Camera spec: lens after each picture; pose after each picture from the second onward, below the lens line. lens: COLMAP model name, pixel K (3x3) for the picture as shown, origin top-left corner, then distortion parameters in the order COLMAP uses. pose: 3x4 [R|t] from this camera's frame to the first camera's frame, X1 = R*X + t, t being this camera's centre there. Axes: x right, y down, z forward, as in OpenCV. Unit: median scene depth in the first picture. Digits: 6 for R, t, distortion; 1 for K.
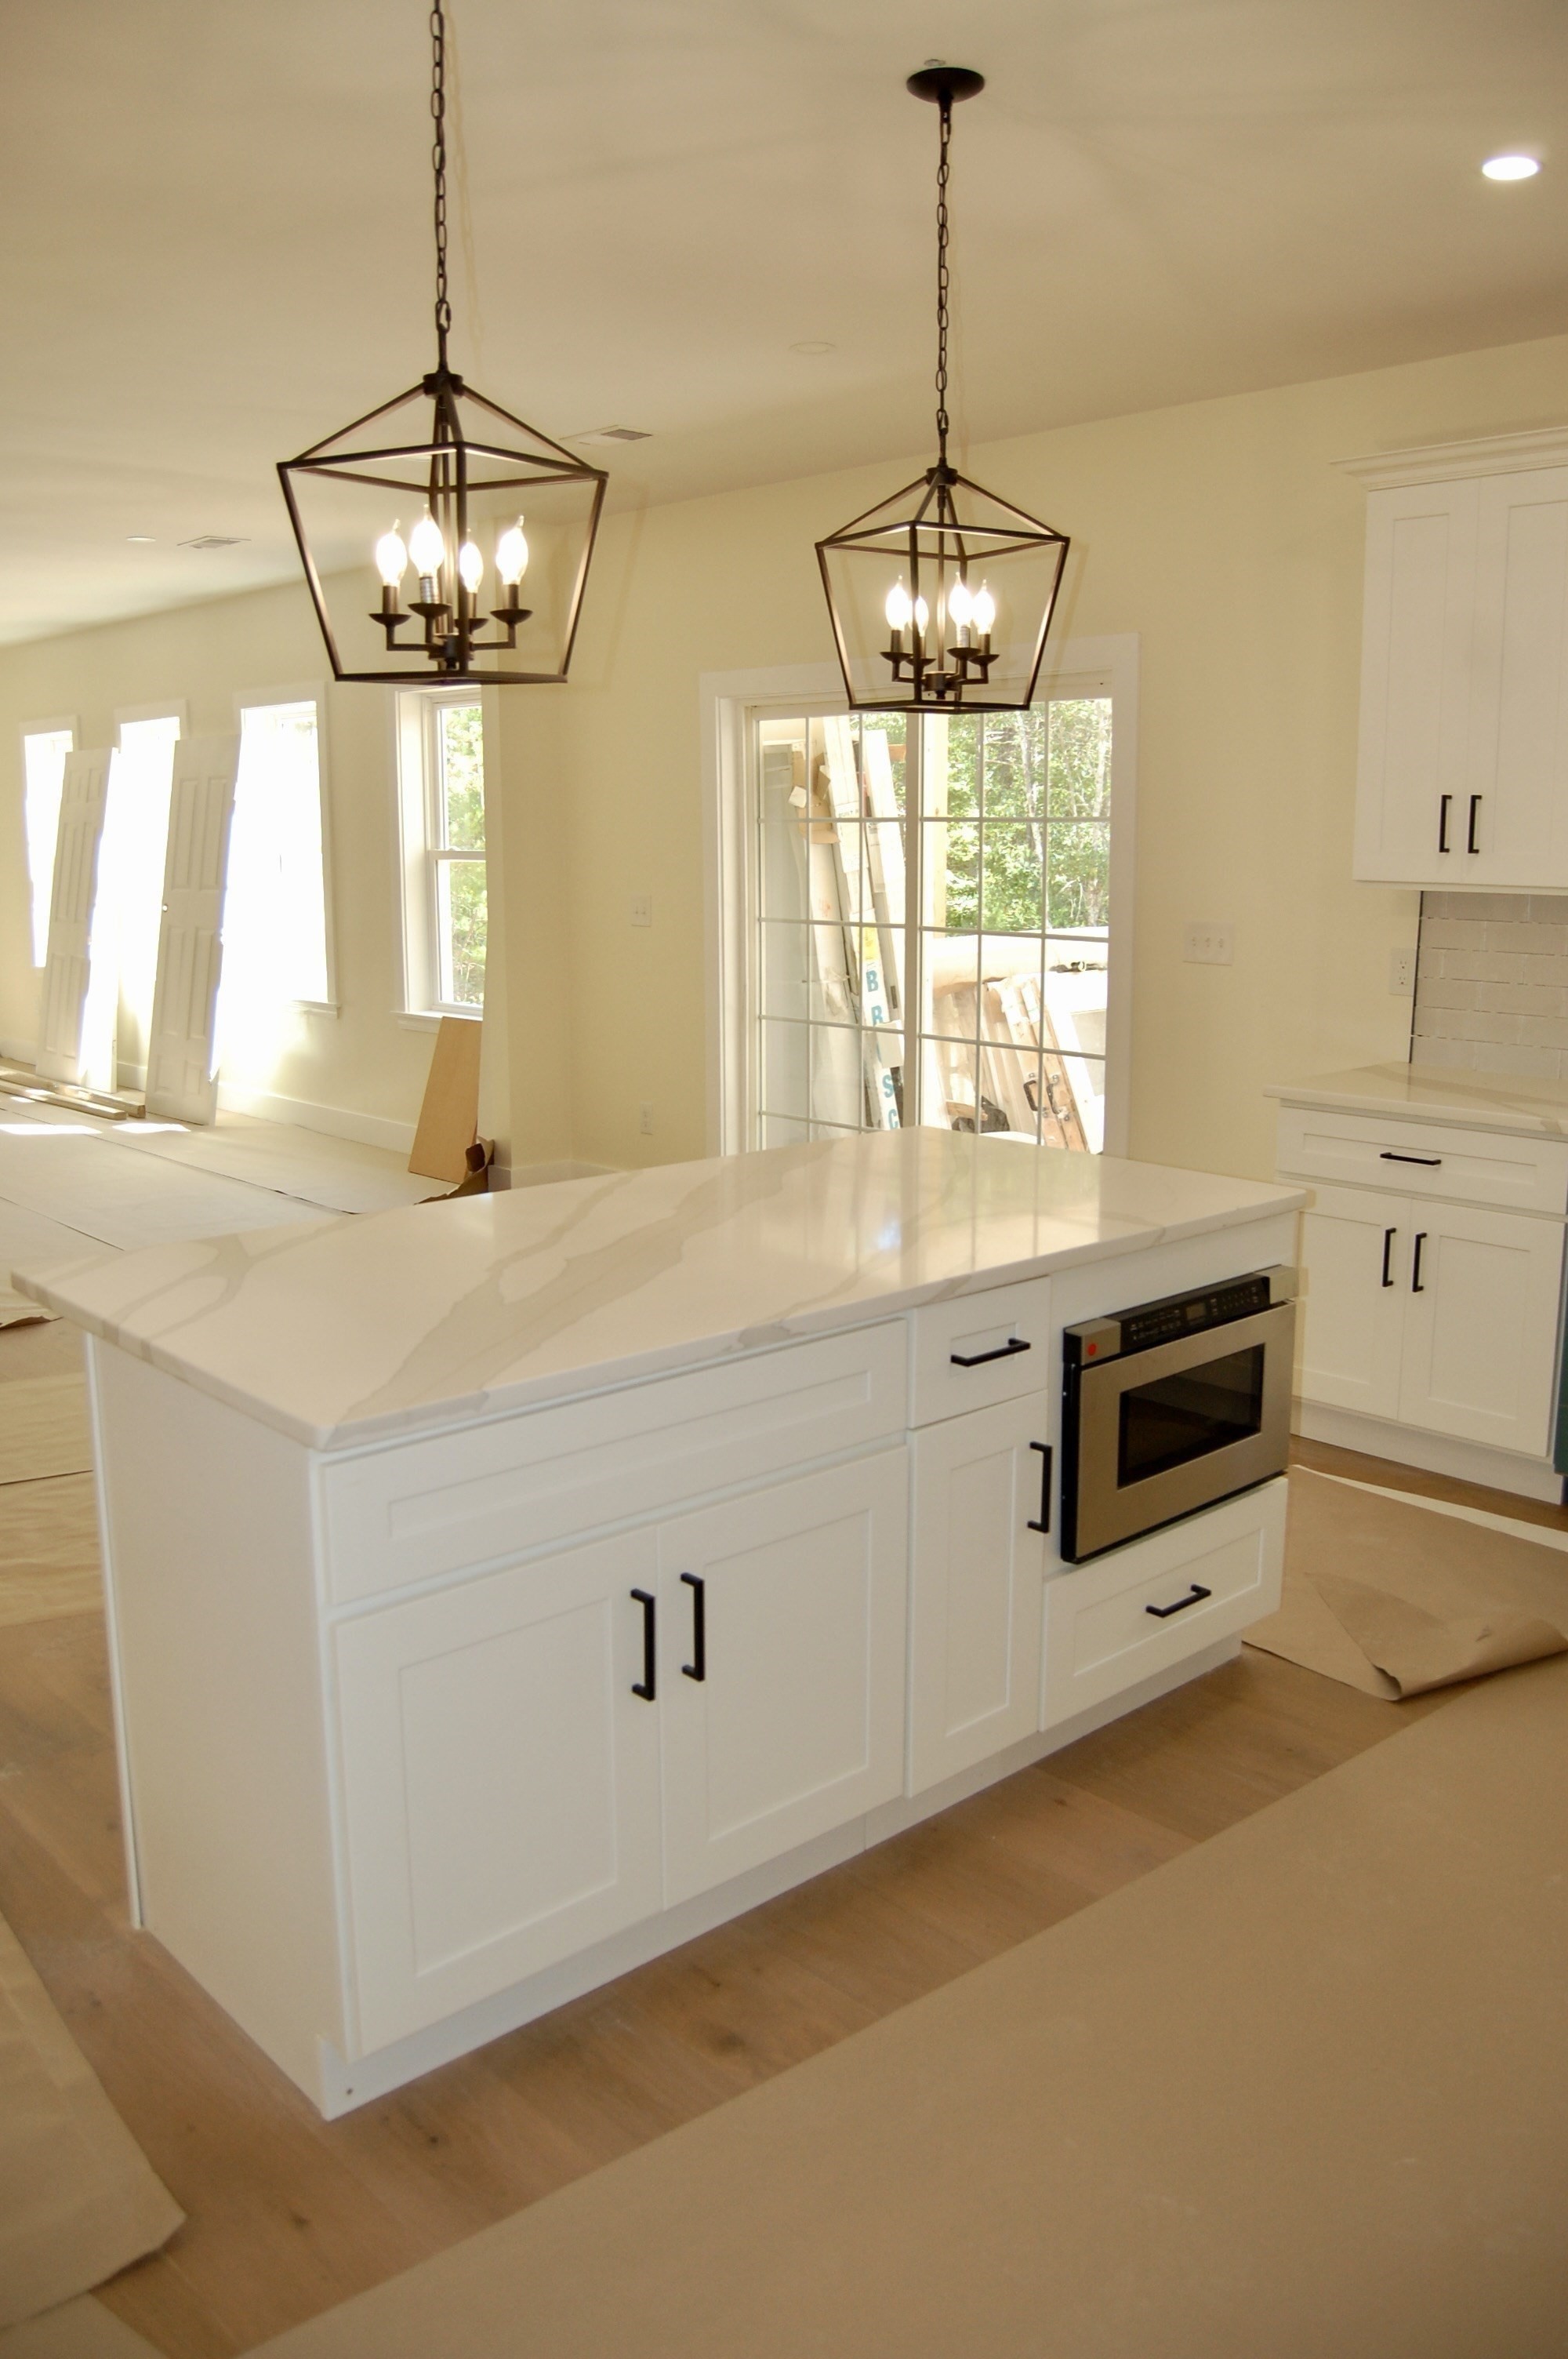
lens RADIAL K [[1844.1, 0, 784.0], [0, 1844.1, 1179.5], [0, 0, 1]] dist [-0.059496, 0.002829]
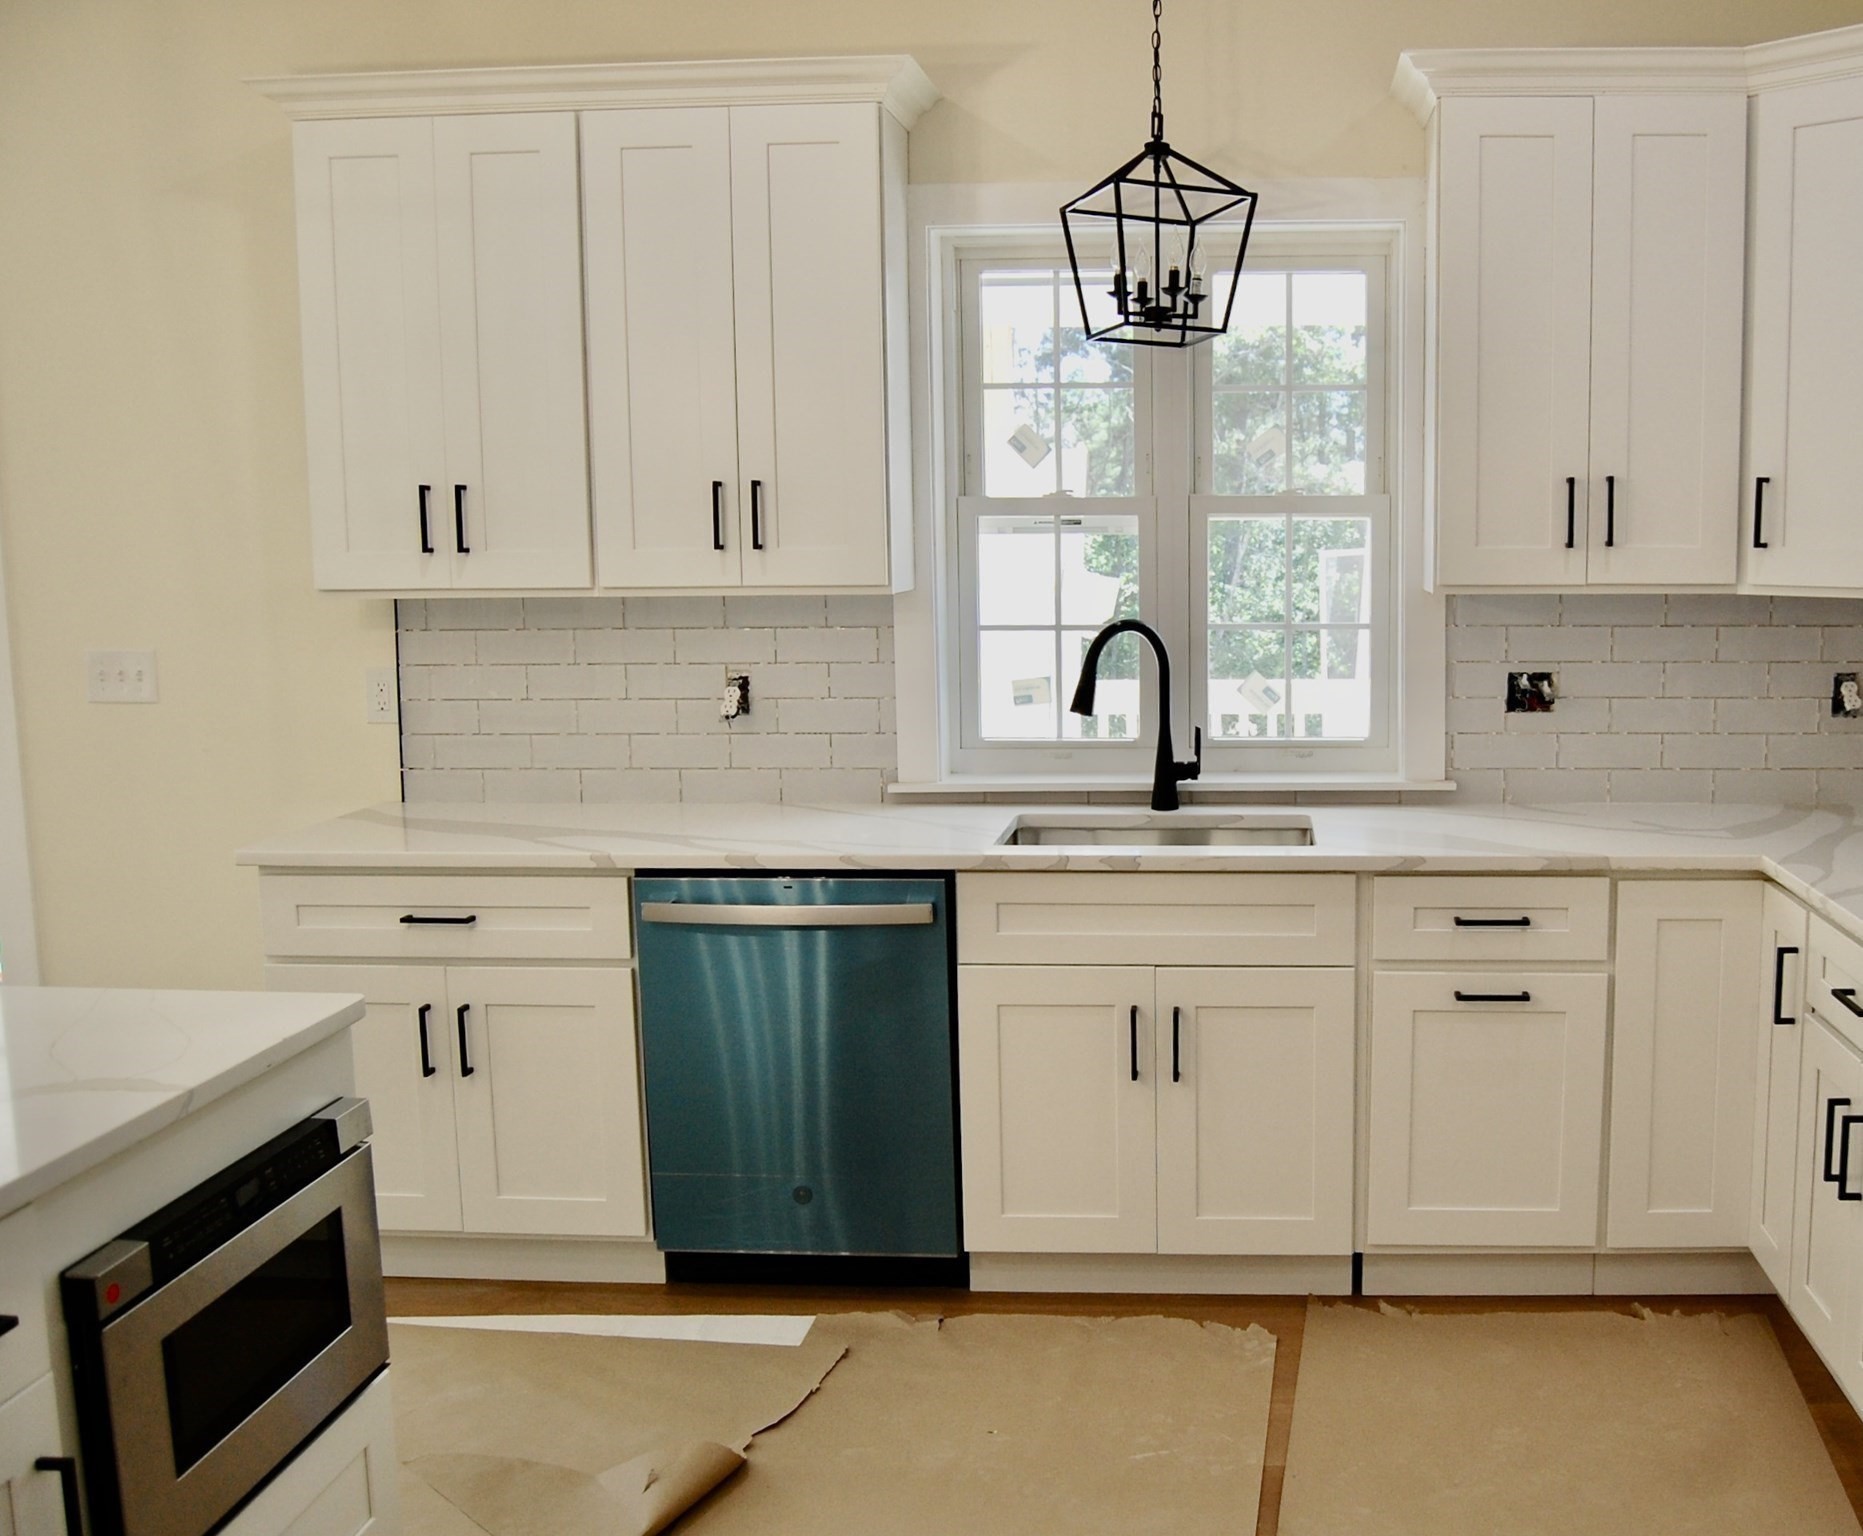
lens RADIAL K [[1711.6, 0, 933.3], [0, 1711.6, 750.0], [0, 0, 1]] dist [-0.061992, 0.041881]
pose [[0.722045, -0.097879, 0.684887, -0.017566], [0.139092, 0.990266, -0.005117, -0.054322], [-0.677720, 0.098957, 0.728631, 0.289282]]
